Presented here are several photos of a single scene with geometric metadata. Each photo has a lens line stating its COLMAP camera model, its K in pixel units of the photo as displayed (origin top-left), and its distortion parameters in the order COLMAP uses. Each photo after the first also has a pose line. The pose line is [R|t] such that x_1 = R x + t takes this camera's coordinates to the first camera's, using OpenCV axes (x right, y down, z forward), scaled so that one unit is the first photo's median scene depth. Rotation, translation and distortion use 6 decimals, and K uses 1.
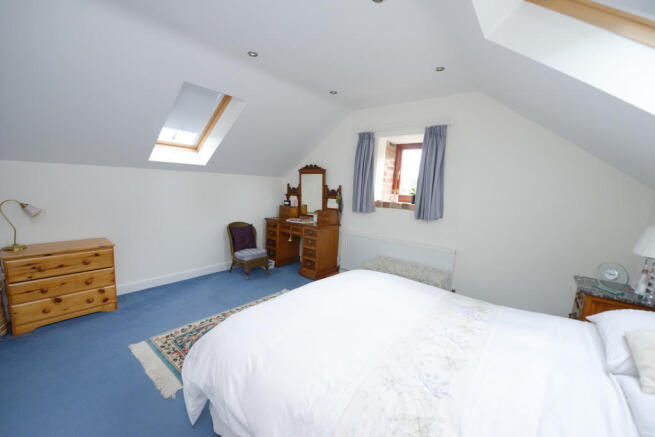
lens RADIAL K [[267.6, 0, 324.8], [0, 267.6, 221.3], [0, 0, 1]] dist [-0.016906, -0.002509]
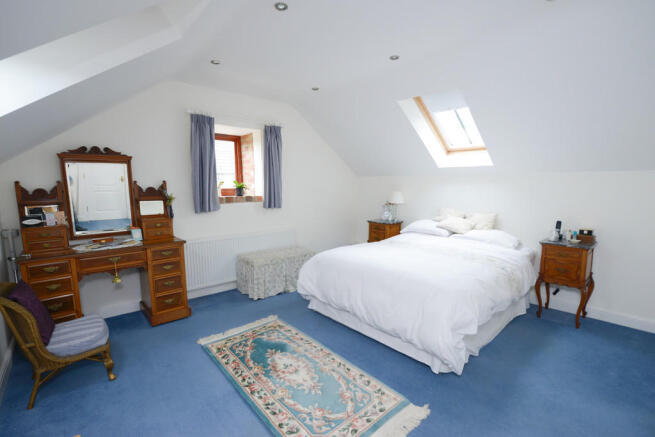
lens RADIAL K [[300.9, 0, 325.9], [0, 300.9, 213.5], [0, 0, 1]] dist [0.001780, 0.000070]
pose [[0.171406, -0.144329, 0.974571, -0.655746], [0.141311, 0.982584, 0.120662, -0.083188], [-0.975013, 0.117036, 0.188816, 0.439000]]
